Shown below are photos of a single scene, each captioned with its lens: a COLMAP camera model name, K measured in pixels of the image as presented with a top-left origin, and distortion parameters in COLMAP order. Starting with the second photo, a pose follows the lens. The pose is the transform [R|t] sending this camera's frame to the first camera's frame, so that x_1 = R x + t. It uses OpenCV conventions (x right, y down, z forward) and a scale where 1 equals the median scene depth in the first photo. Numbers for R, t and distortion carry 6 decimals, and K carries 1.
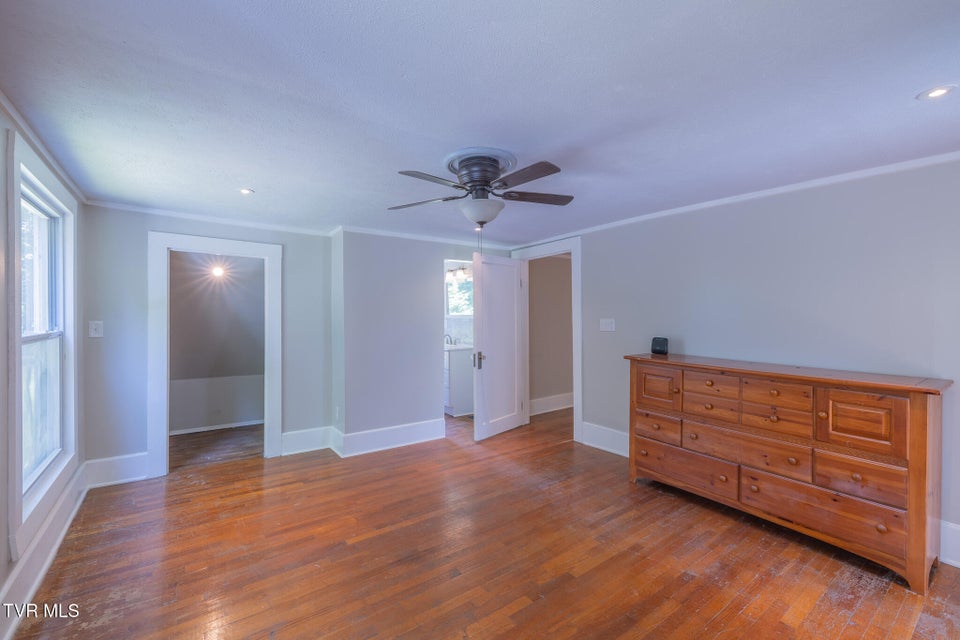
lens RADIAL K [[408.8, 0, 477.0], [0, 408.8, 316.2], [0, 0, 1]] dist [-0.001727, -0.000252]
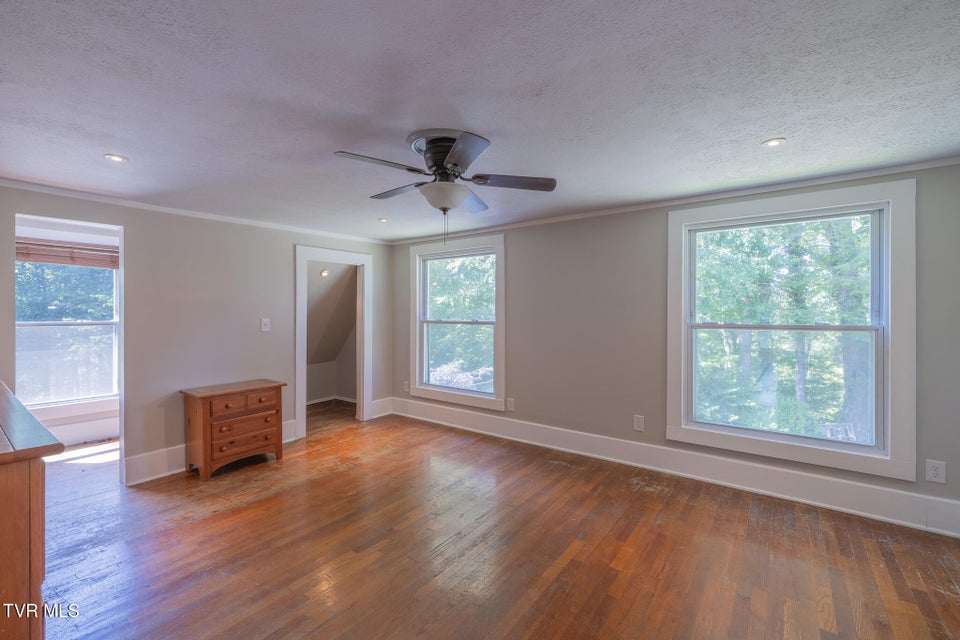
lens RADIAL K [[408.8, 0, 477.0], [0, 408.8, 316.2], [0, 0, 1]] dist [-0.001727, -0.000252]
pose [[-0.955057, -0.000475, -0.296420, 0.234964], [-0.002666, 0.999972, 0.006986, 0.006297], [0.296409, 0.007463, -0.955032, 2.045003]]
